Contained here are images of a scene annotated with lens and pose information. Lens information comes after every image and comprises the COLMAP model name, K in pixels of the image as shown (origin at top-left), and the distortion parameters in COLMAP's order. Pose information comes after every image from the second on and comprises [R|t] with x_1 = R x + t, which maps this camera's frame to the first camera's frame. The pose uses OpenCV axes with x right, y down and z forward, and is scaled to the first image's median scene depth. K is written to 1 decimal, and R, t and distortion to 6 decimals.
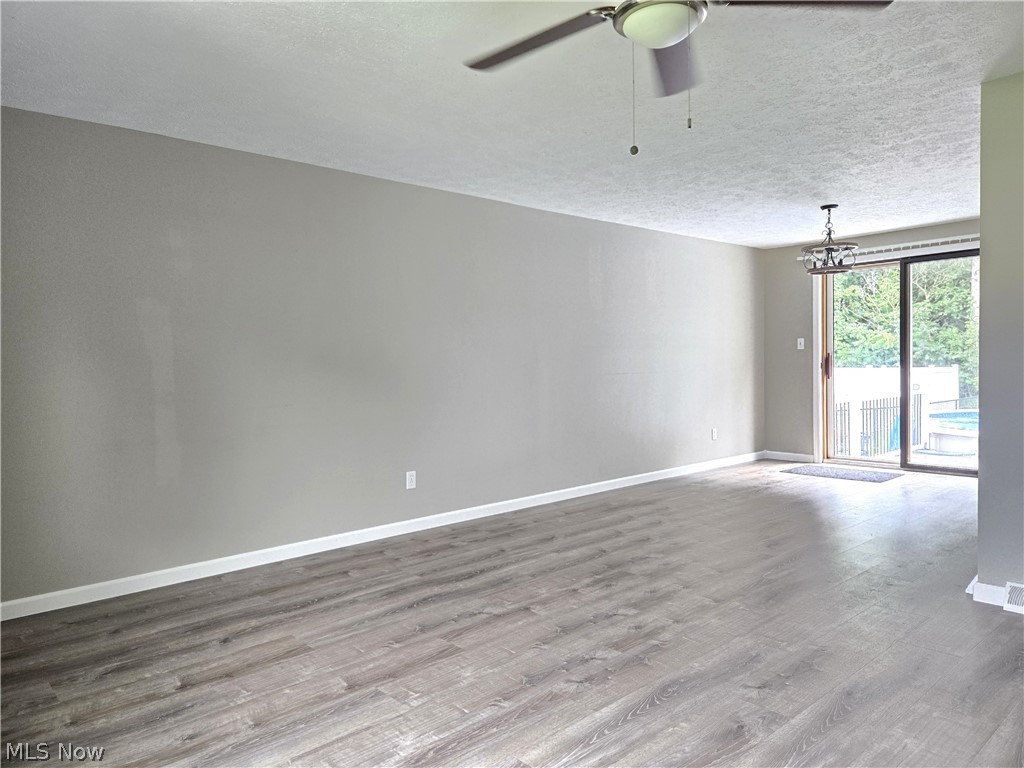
lens RADIAL K [[707.6, 0, 518.0], [0, 707.6, 376.8], [0, 0, 1]] dist [0.052985, -0.045620]
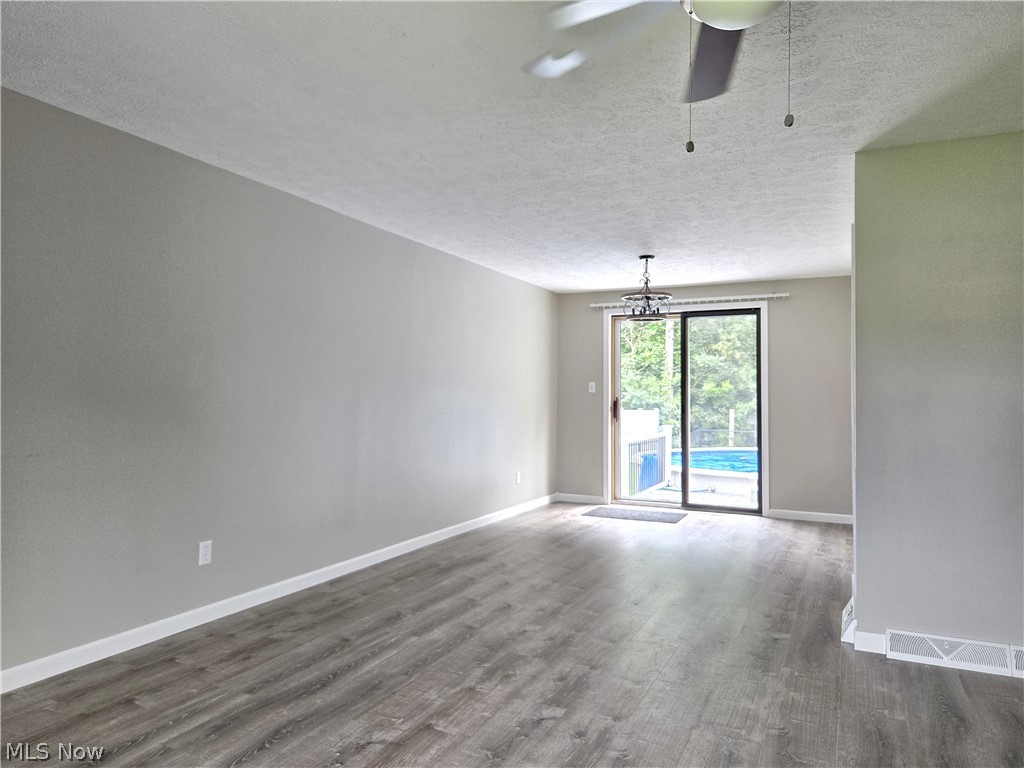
lens RADIAL K [[707.6, 0, 527.1], [0, 707.6, 363.8], [0, 0, 1]] dist [0.052985, -0.045620]
pose [[0.920884, 0.046160, 0.387093, -0.165414], [-0.019074, 0.997111, -0.073526, -0.005843], [-0.389369, 0.060326, 0.919104, 0.186158]]
